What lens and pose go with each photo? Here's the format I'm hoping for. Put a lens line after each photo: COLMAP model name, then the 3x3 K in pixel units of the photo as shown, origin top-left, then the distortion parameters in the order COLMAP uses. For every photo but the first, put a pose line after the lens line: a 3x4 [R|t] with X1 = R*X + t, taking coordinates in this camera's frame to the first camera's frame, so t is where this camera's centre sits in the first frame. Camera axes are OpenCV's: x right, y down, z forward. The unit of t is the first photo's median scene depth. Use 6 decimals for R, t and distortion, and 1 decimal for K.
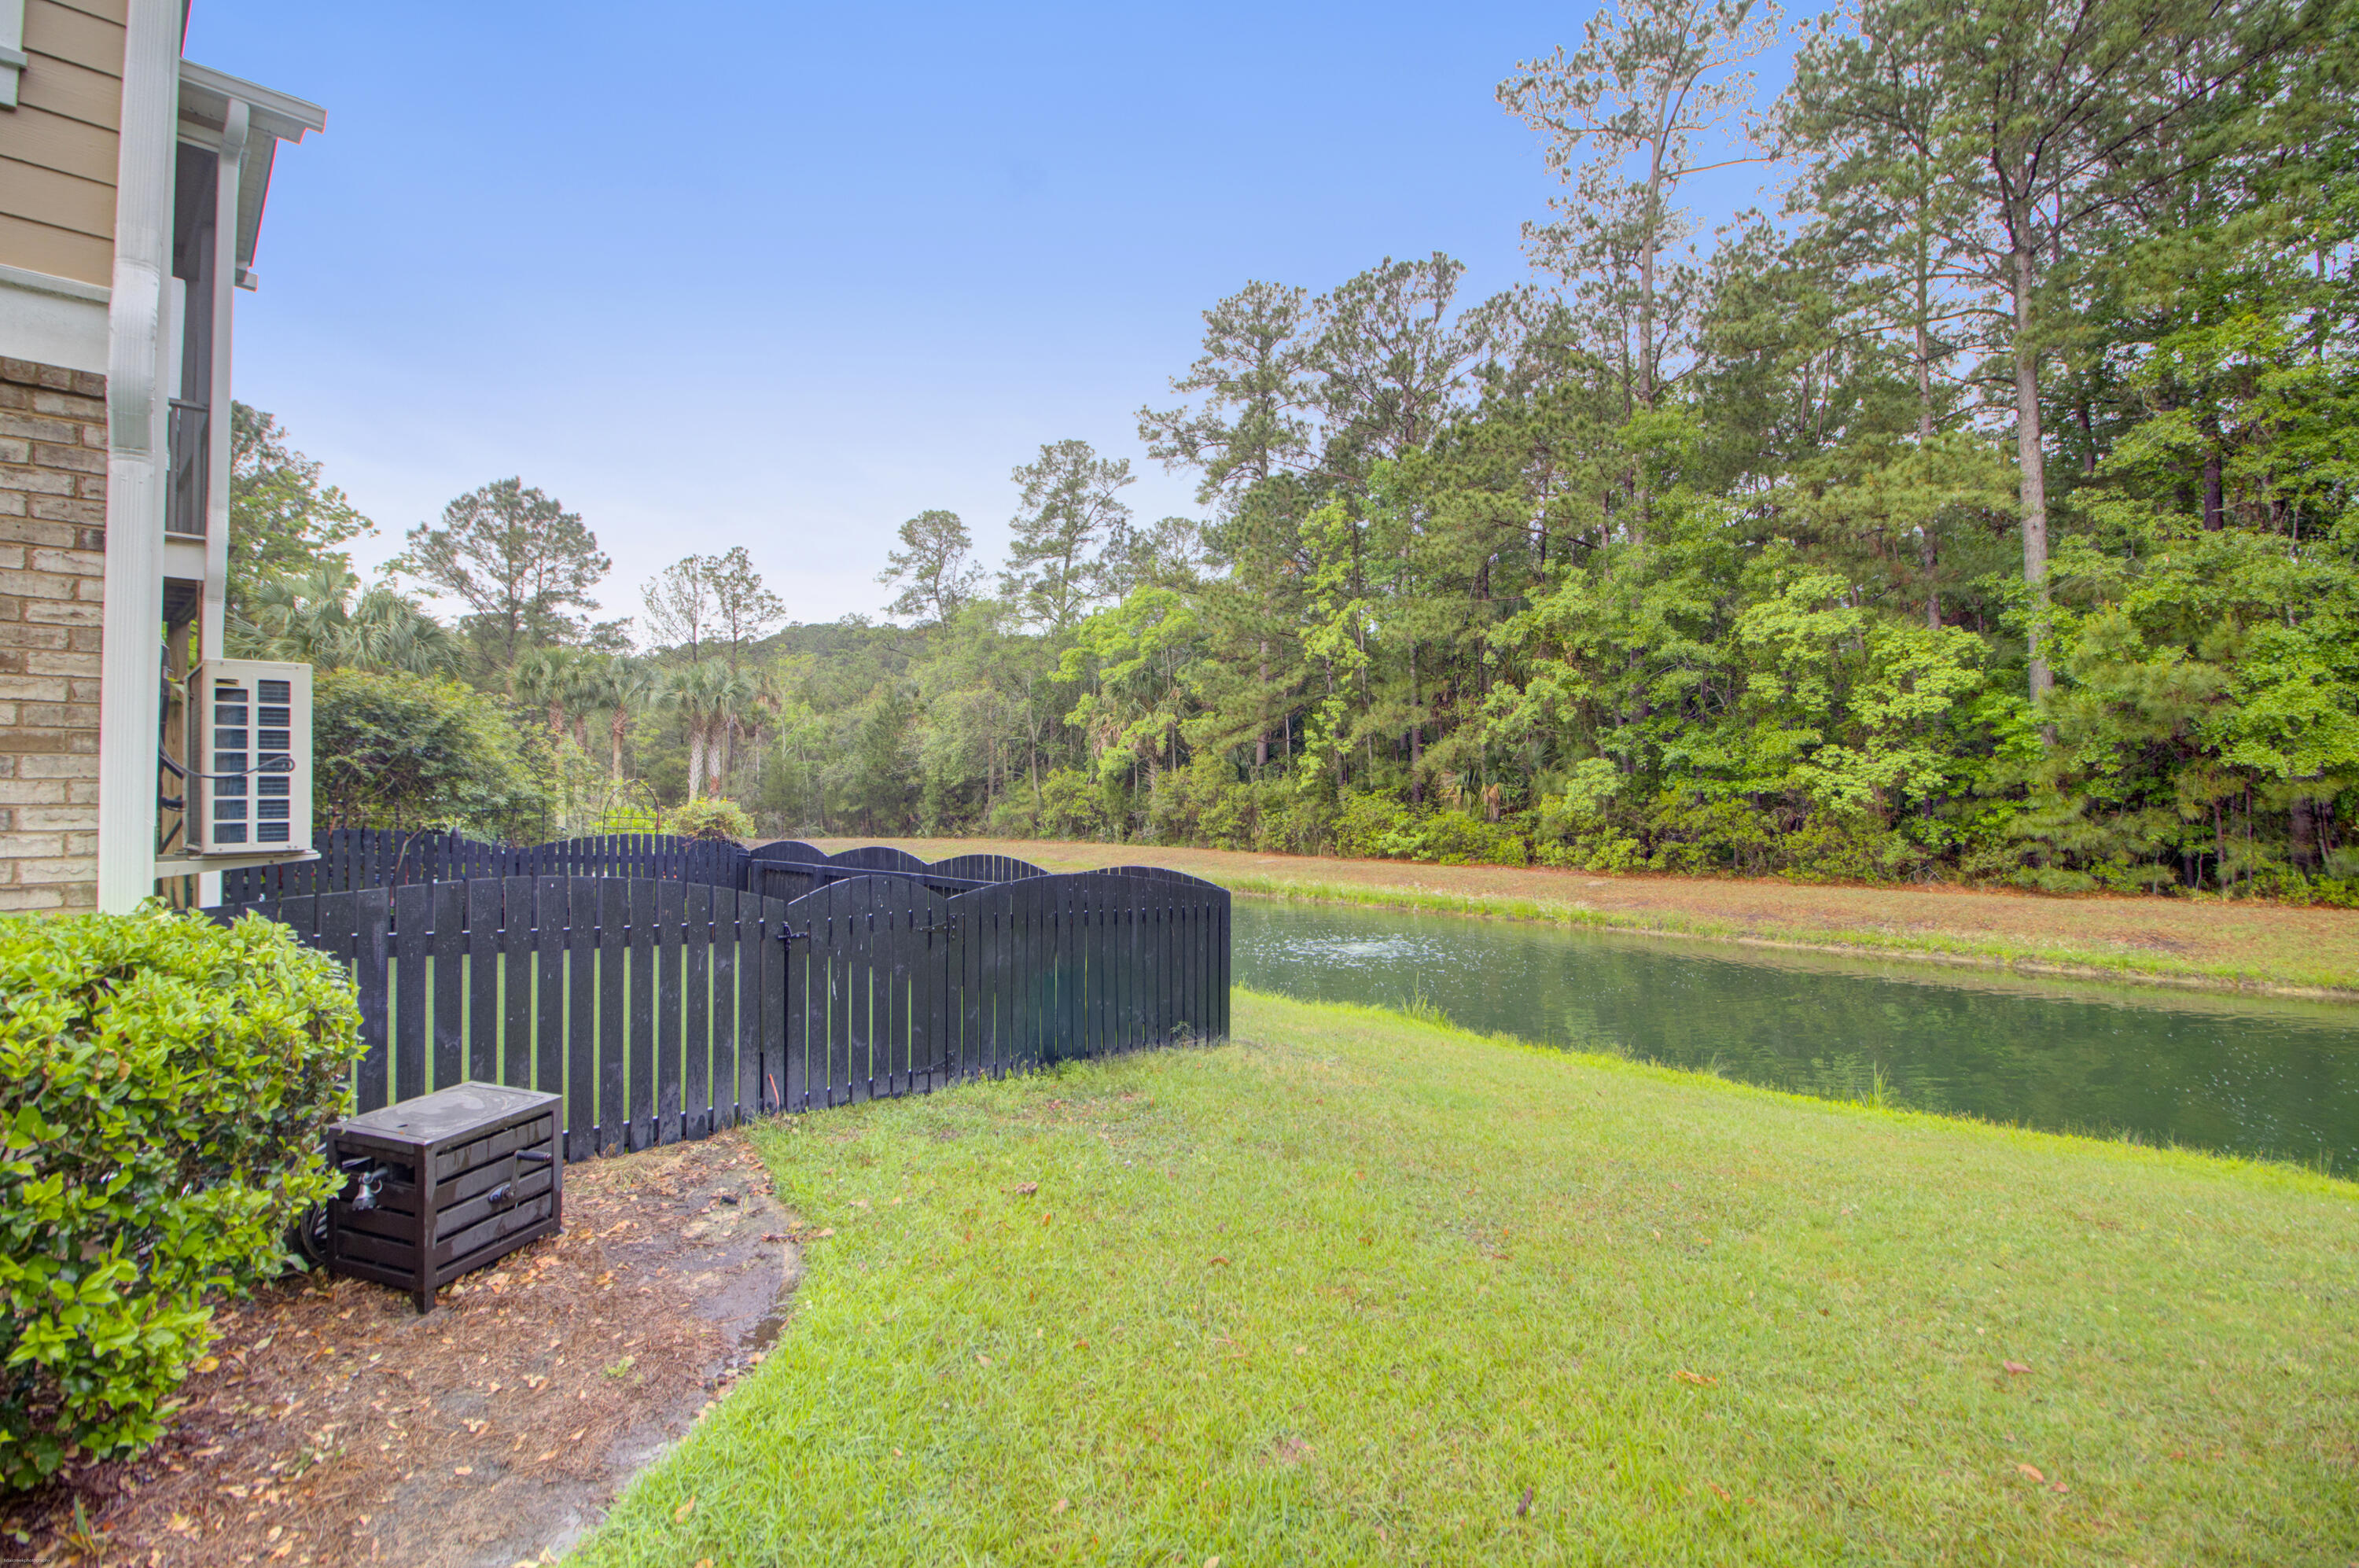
lens RADIAL K [[1086.6, 0, 1177.8], [0, 1086.6, 778.1], [0, 0, 1]] dist [-0.015557, -0.000285]
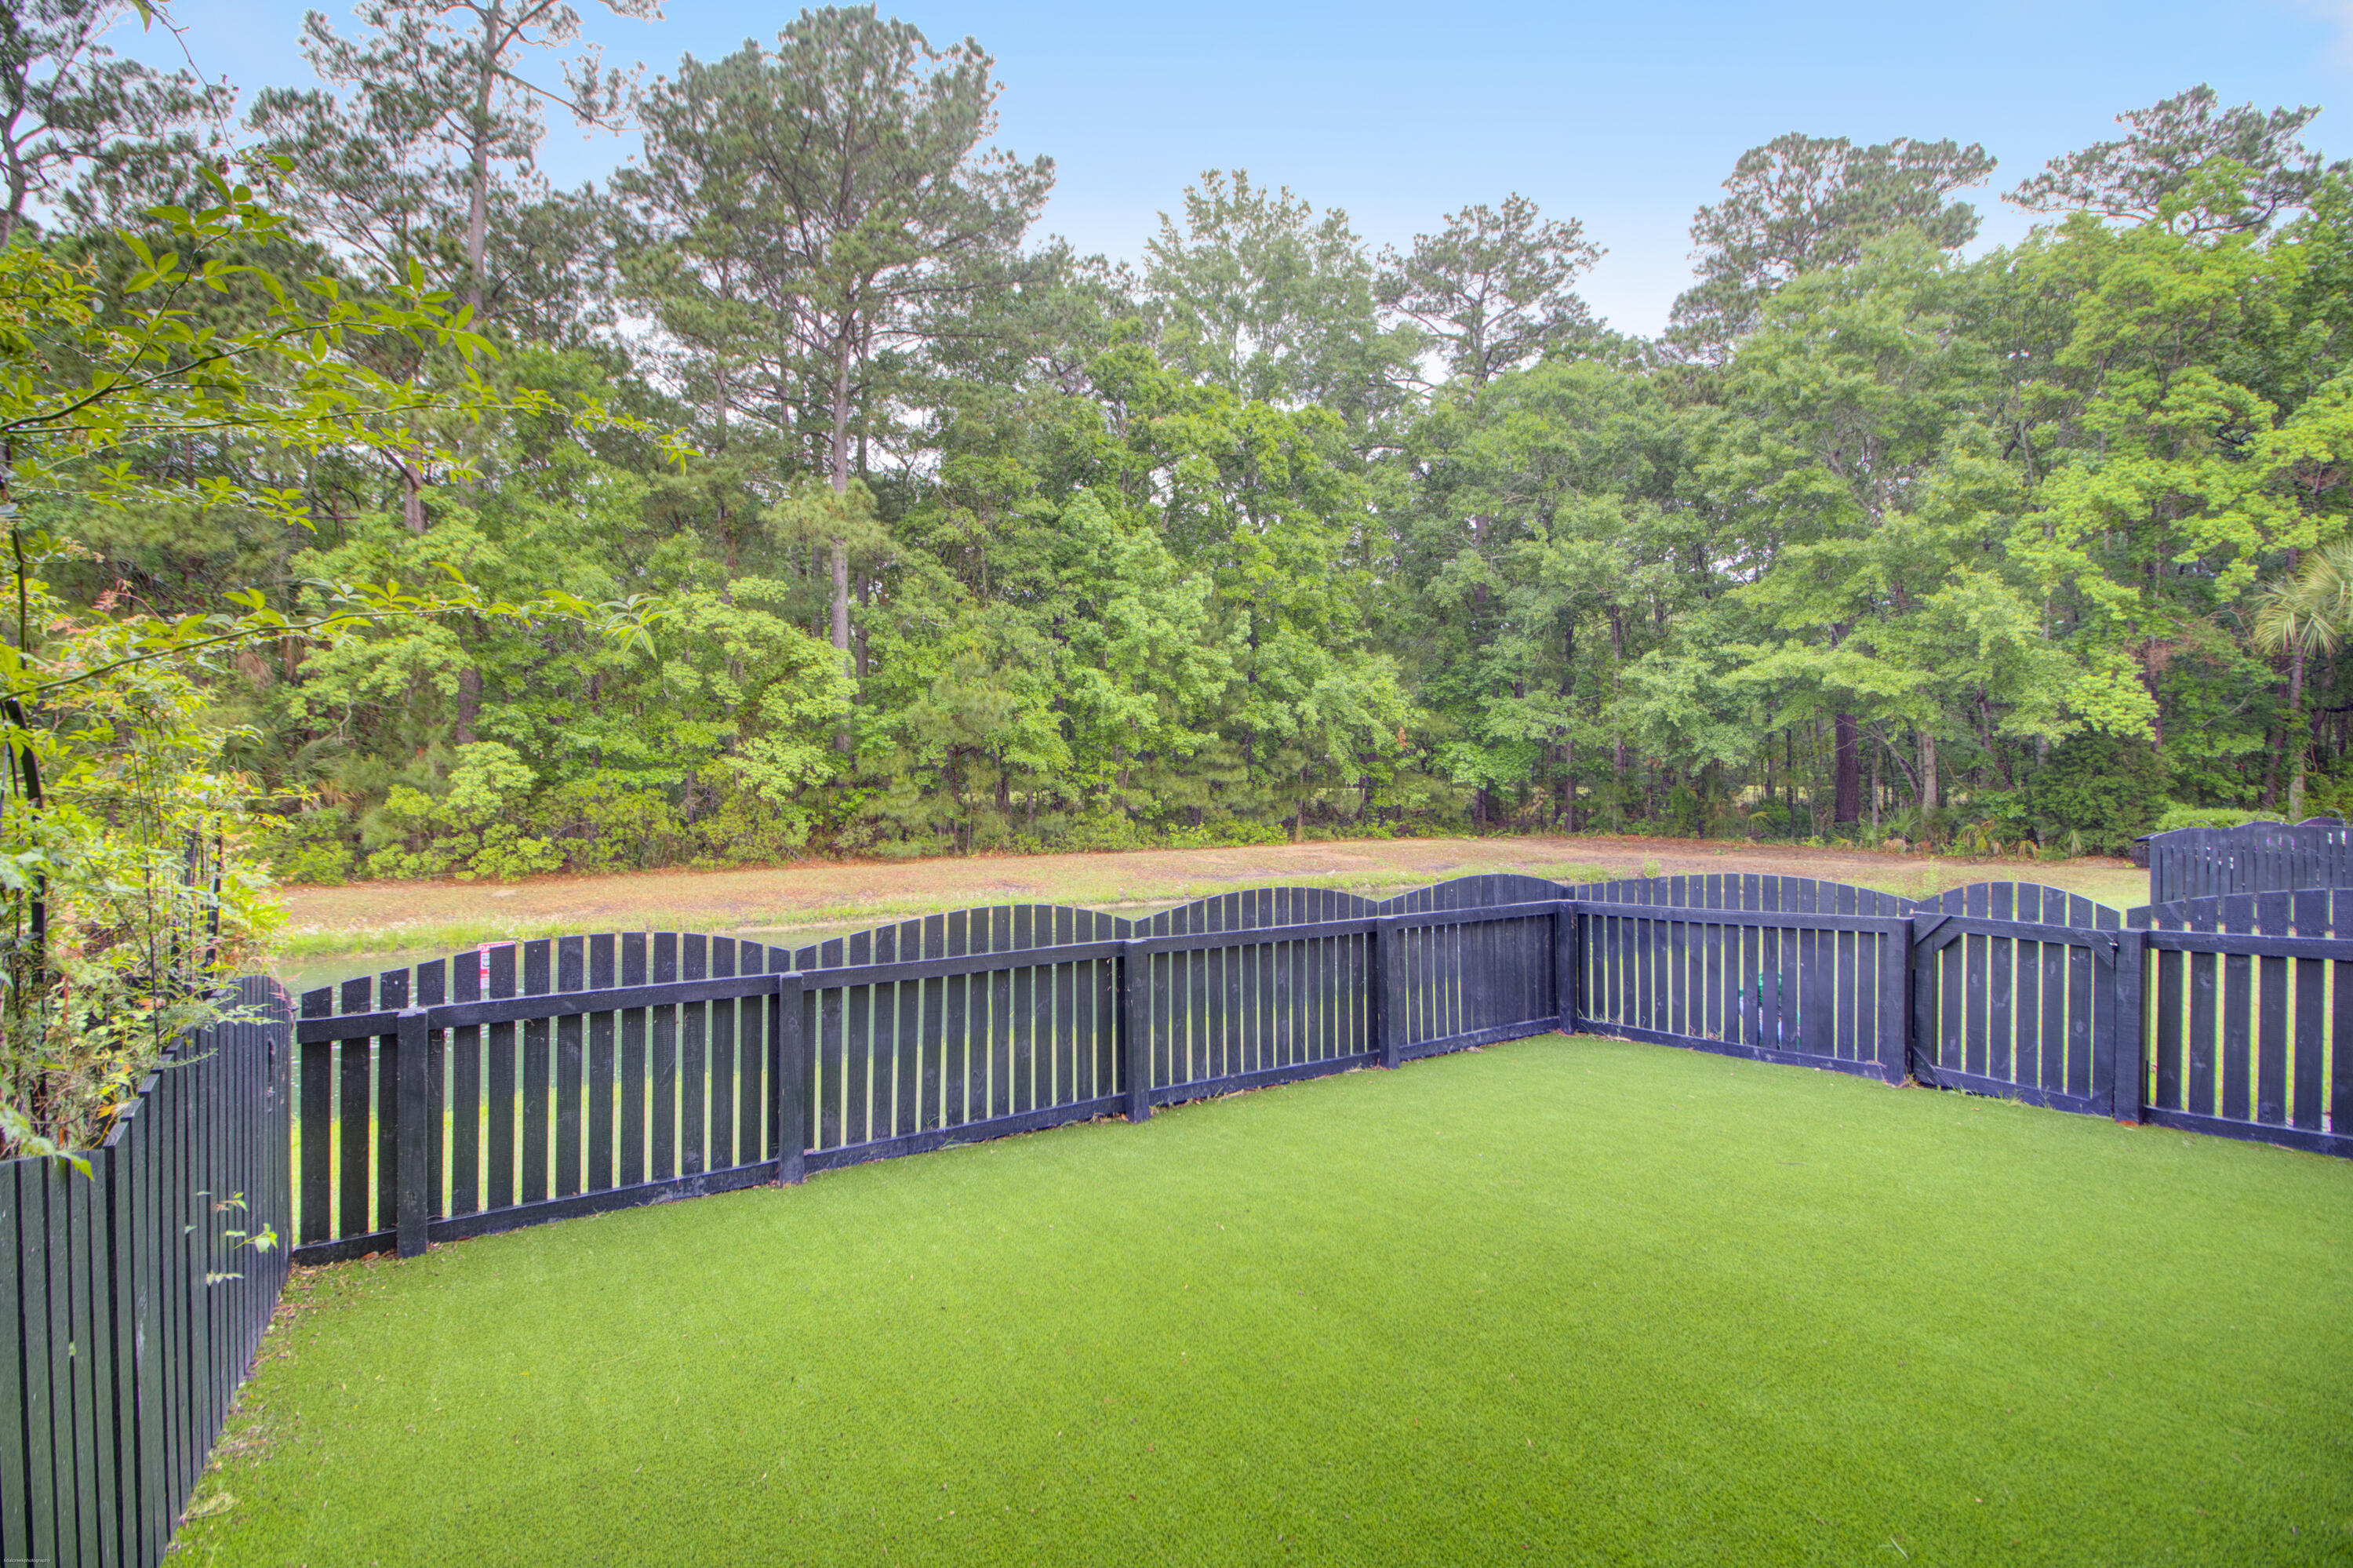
lens RADIAL K [[1078.2, 0, 1179.2], [0, 1078.2, 766.9], [0, 0, 1]] dist [-0.012511, 0.000043]
pose [[0.234609, 0.005416, 0.972075, -0.174281], [-0.010594, 0.999939, -0.003014, -0.001689], [-0.972032, -0.009591, 0.234653, 0.181358]]
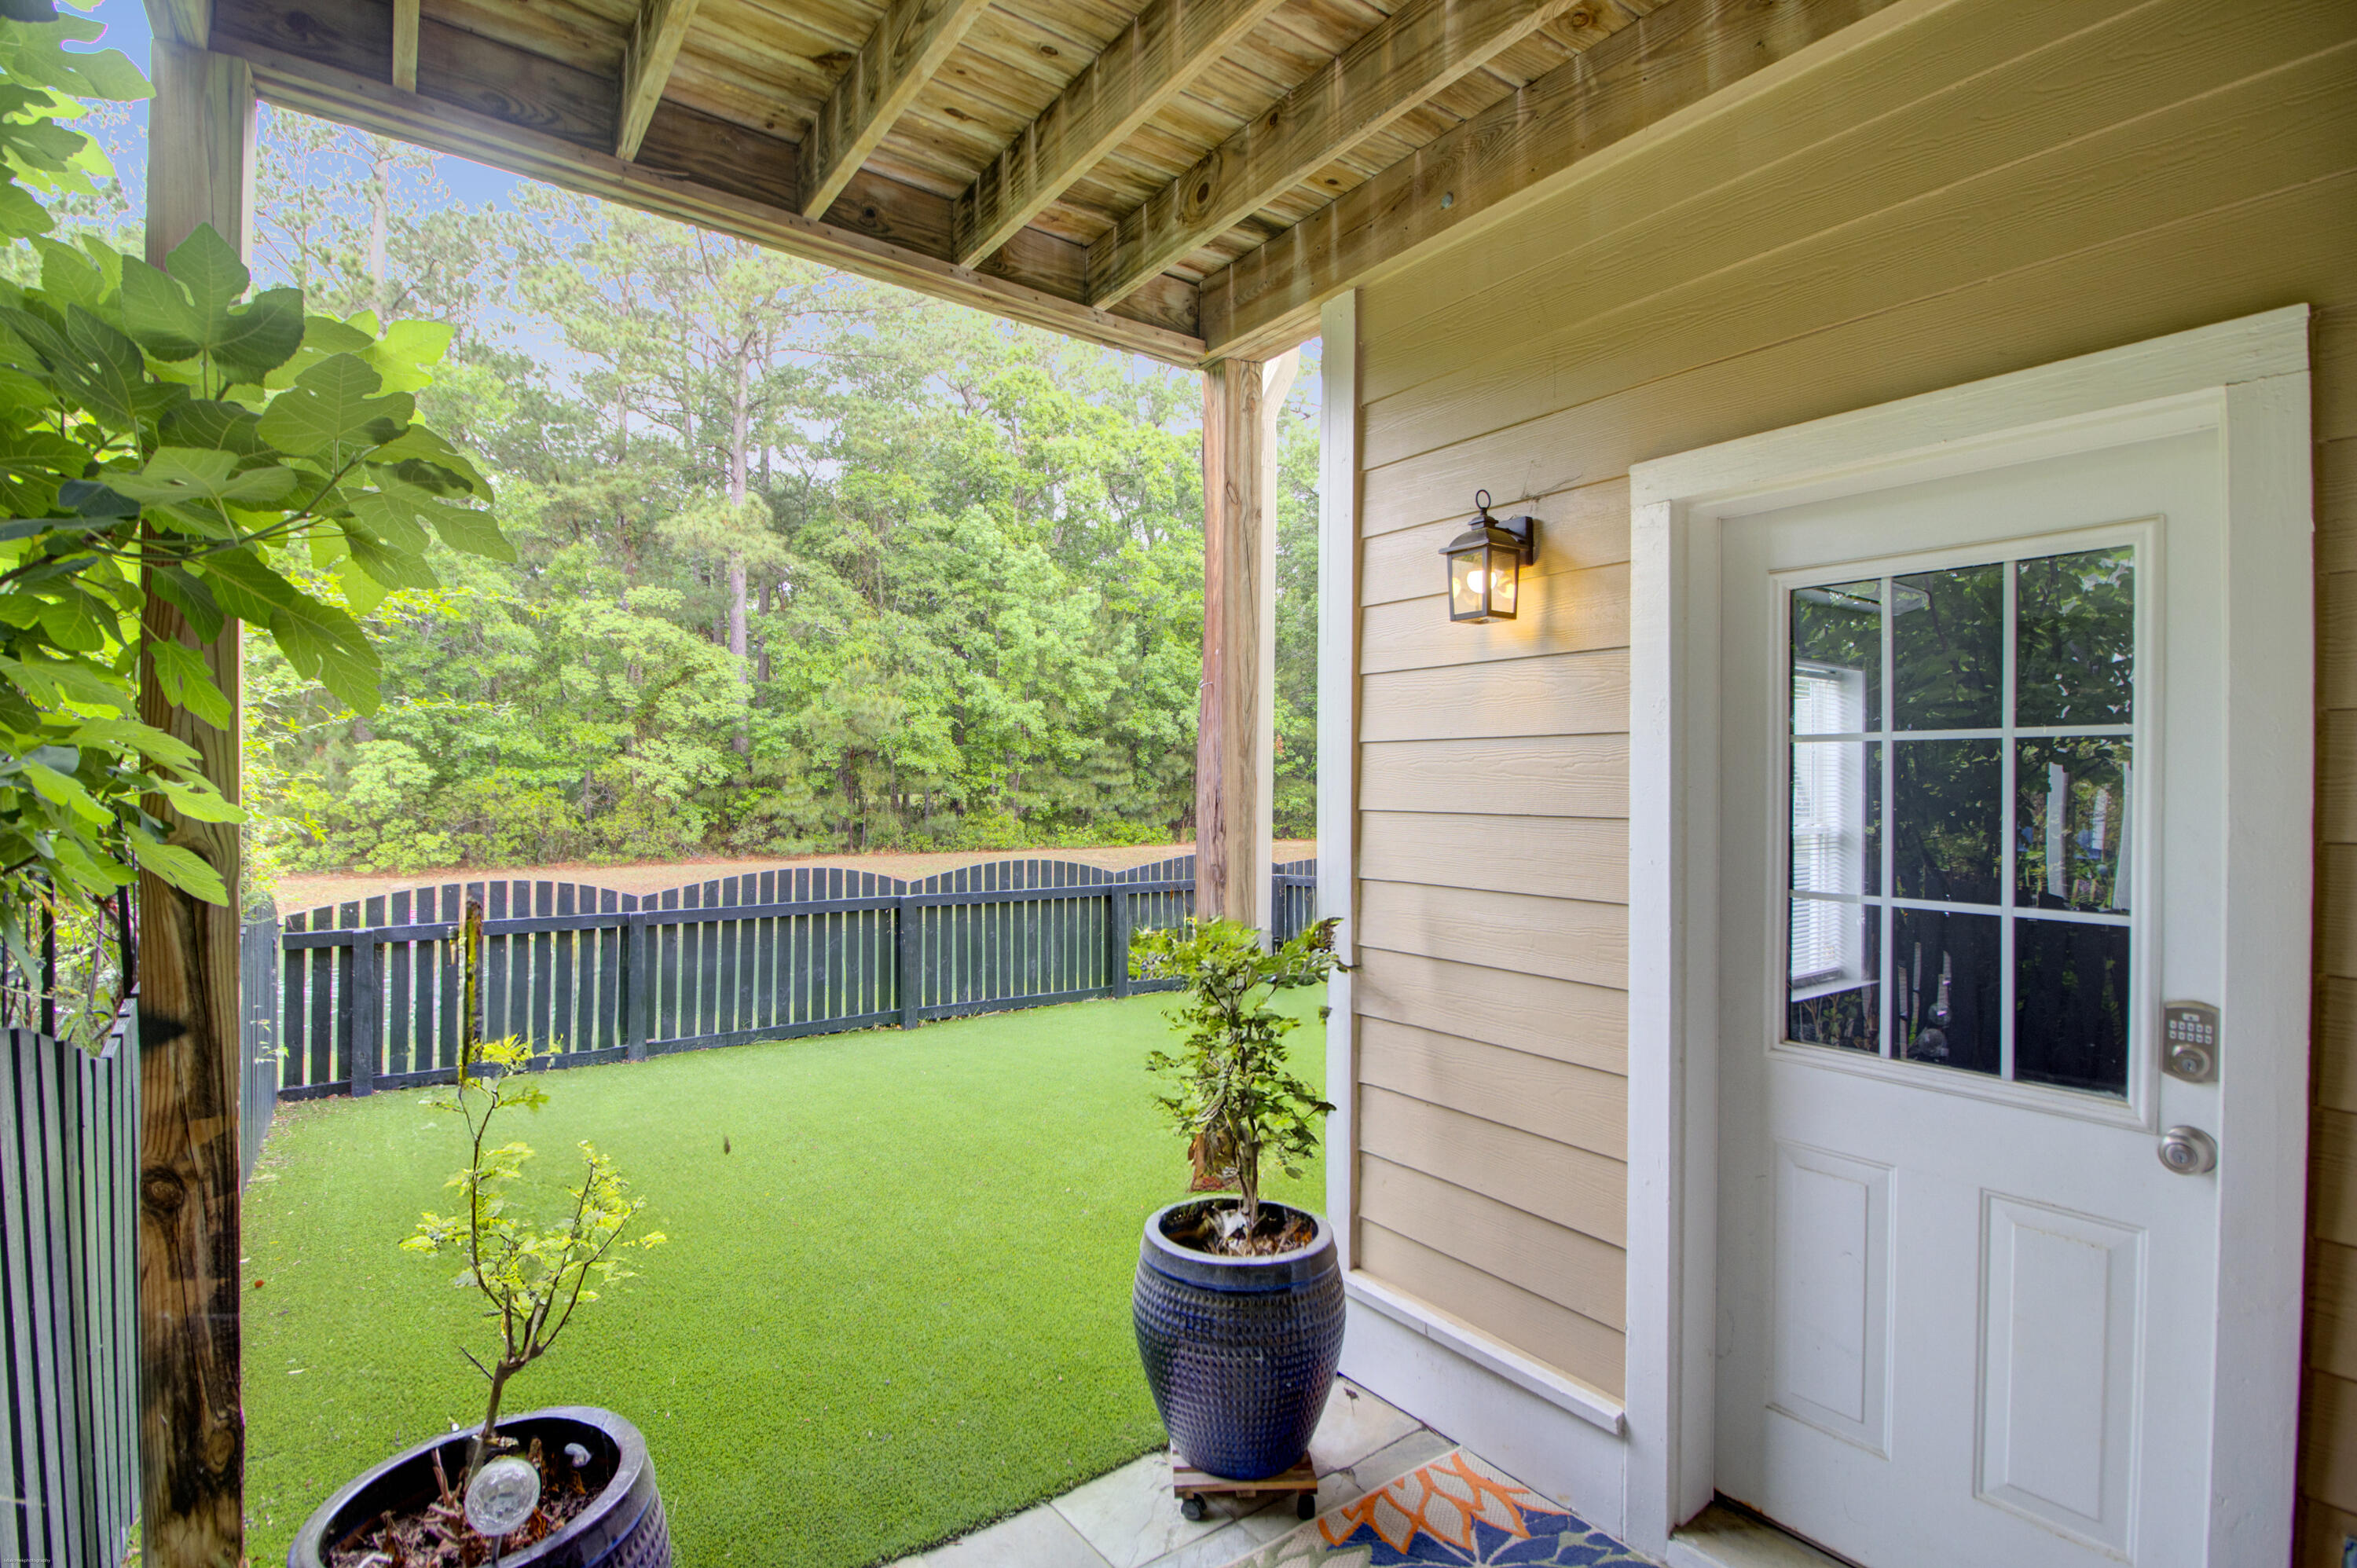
lens RADIAL K [[1085.6, 0, 1176.8], [0, 1085.6, 778.1], [0, 0, 1]] dist [-0.015557, -0.000285]
pose [[0.168978, 0.001370, 0.985619, -0.214839], [-0.018952, 0.999819, 0.001859, -0.001373], [-0.985438, -0.018994, 0.168974, 0.144818]]
